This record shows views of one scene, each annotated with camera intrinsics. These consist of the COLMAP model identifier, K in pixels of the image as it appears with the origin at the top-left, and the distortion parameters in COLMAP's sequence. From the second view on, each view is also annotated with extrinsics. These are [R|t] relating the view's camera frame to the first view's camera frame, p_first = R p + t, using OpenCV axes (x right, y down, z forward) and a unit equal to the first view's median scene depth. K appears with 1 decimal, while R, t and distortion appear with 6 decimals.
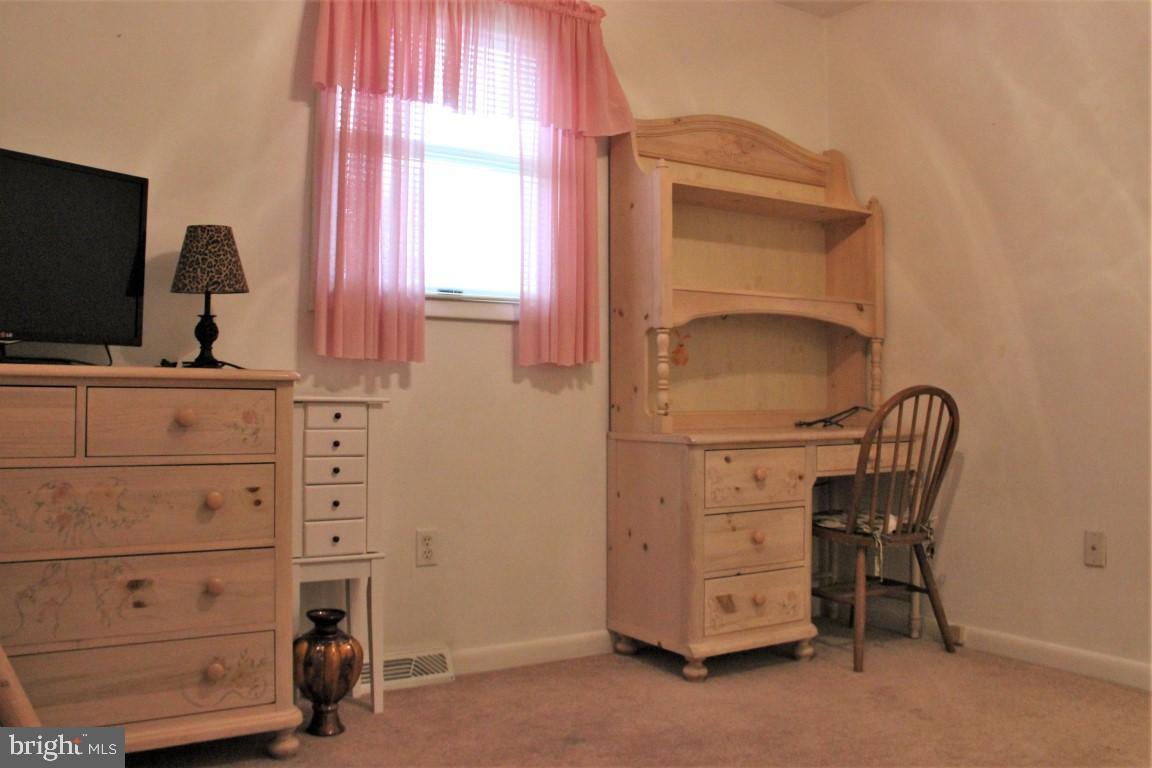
lens RADIAL K [[986.4, 0, 597.9], [0, 986.4, 382.7], [0, 0, 1]] dist [-0.178305, 0.146982]
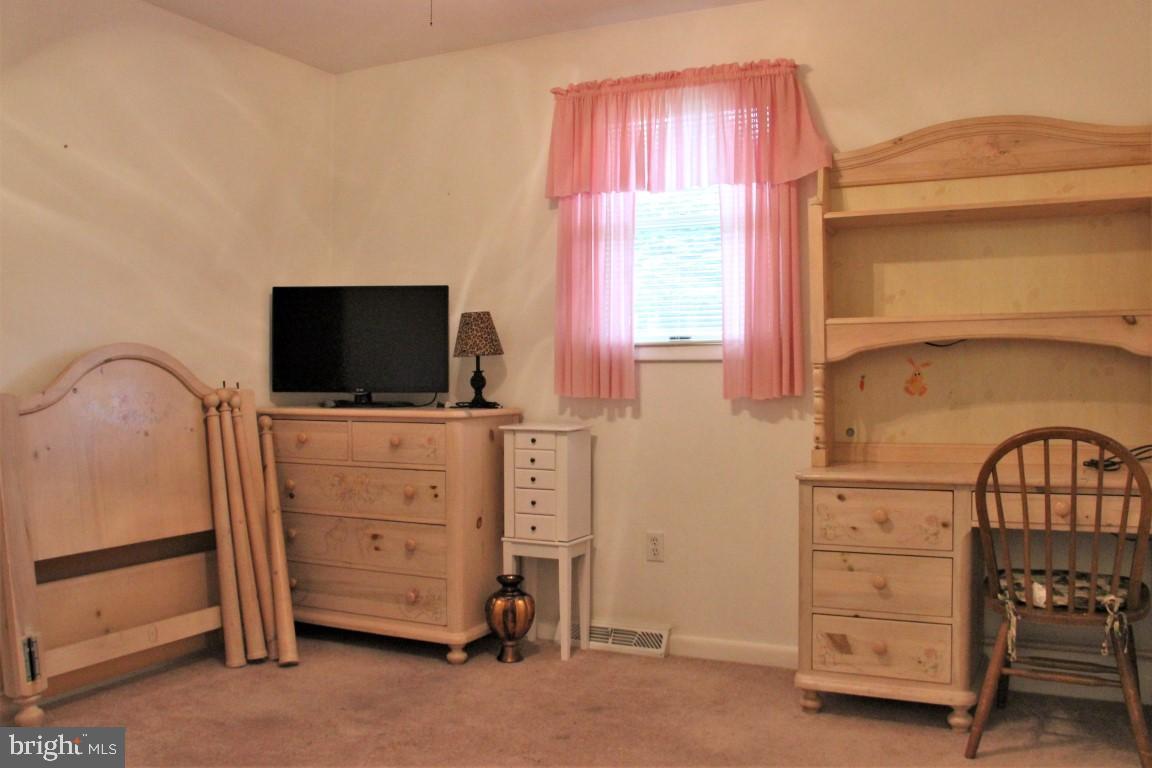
lens RADIAL K [[986.4, 0, 597.9], [0, 986.4, 382.7], [0, 0, 1]] dist [-0.178305, 0.146982]
pose [[0.532051, -0.004921, -0.846698, 0.844598], [0.017404, 0.999835, 0.005125, -0.047113], [0.846533, -0.017462, 0.532049, 0.280405]]
